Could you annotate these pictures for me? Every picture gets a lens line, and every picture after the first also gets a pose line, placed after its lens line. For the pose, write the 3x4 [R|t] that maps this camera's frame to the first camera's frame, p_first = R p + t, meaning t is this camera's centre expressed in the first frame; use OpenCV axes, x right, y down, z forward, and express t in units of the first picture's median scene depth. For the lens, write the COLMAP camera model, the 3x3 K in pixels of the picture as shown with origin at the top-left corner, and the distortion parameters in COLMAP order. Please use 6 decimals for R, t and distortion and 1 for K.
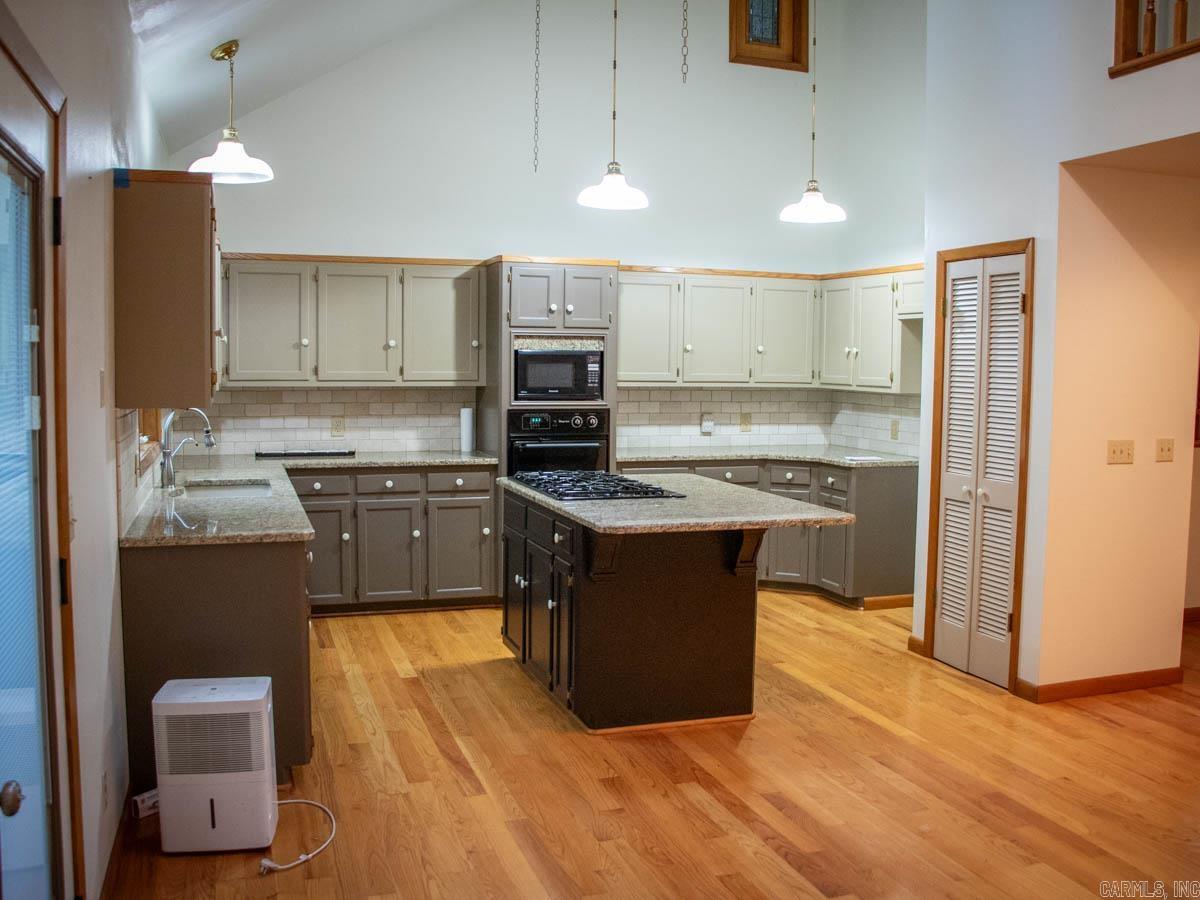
lens RADIAL K [[1107.2, 0, 614.0], [0, 1107.2, 453.2], [0, 0, 1]] dist [-0.181339, 0.158647]
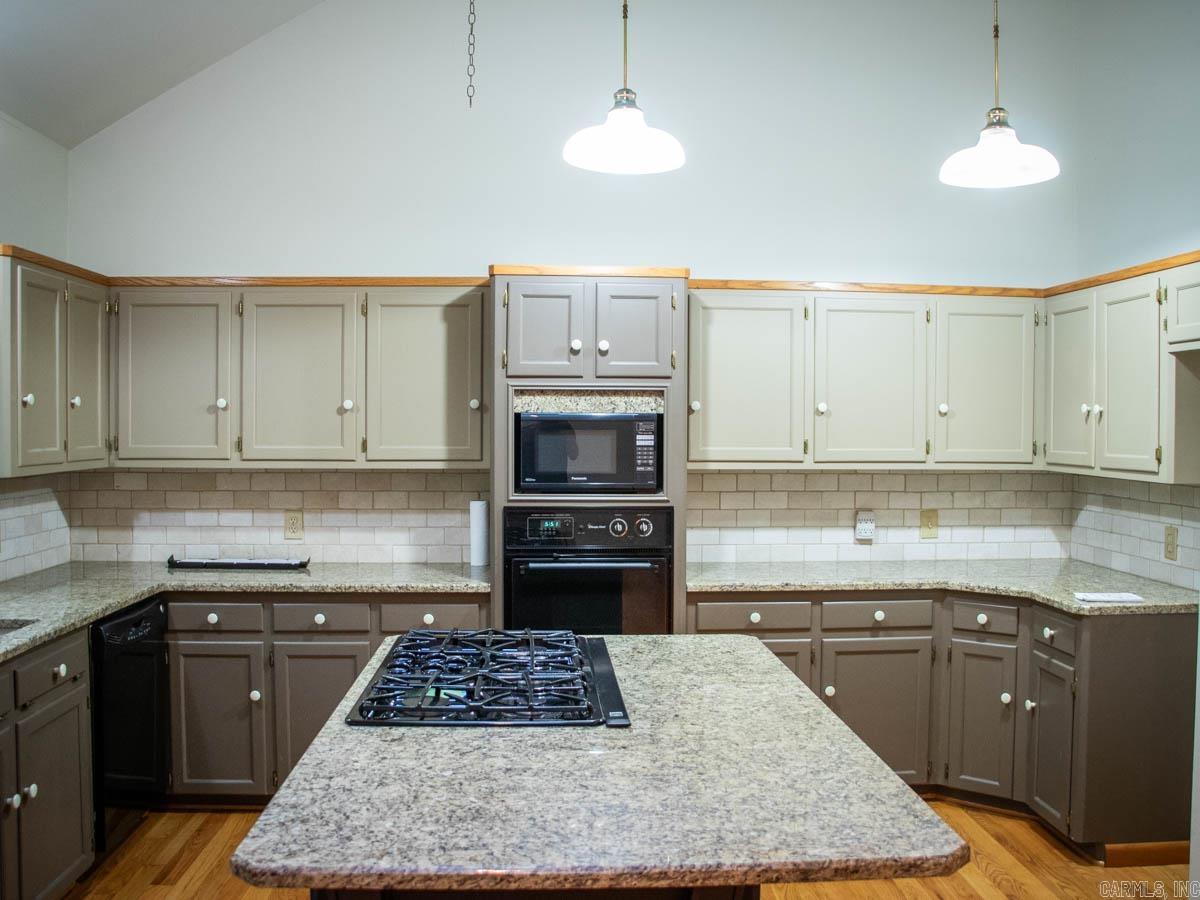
lens RADIAL K [[1107.2, 0, 614.0], [0, 1107.2, 453.2], [0, 0, 1]] dist [-0.181339, 0.158647]
pose [[0.963816, 0.000758, -0.266567, 0.129221], [-0.016548, 0.998238, -0.056991, -0.034369], [0.266054, 0.059340, 0.962130, 0.393914]]
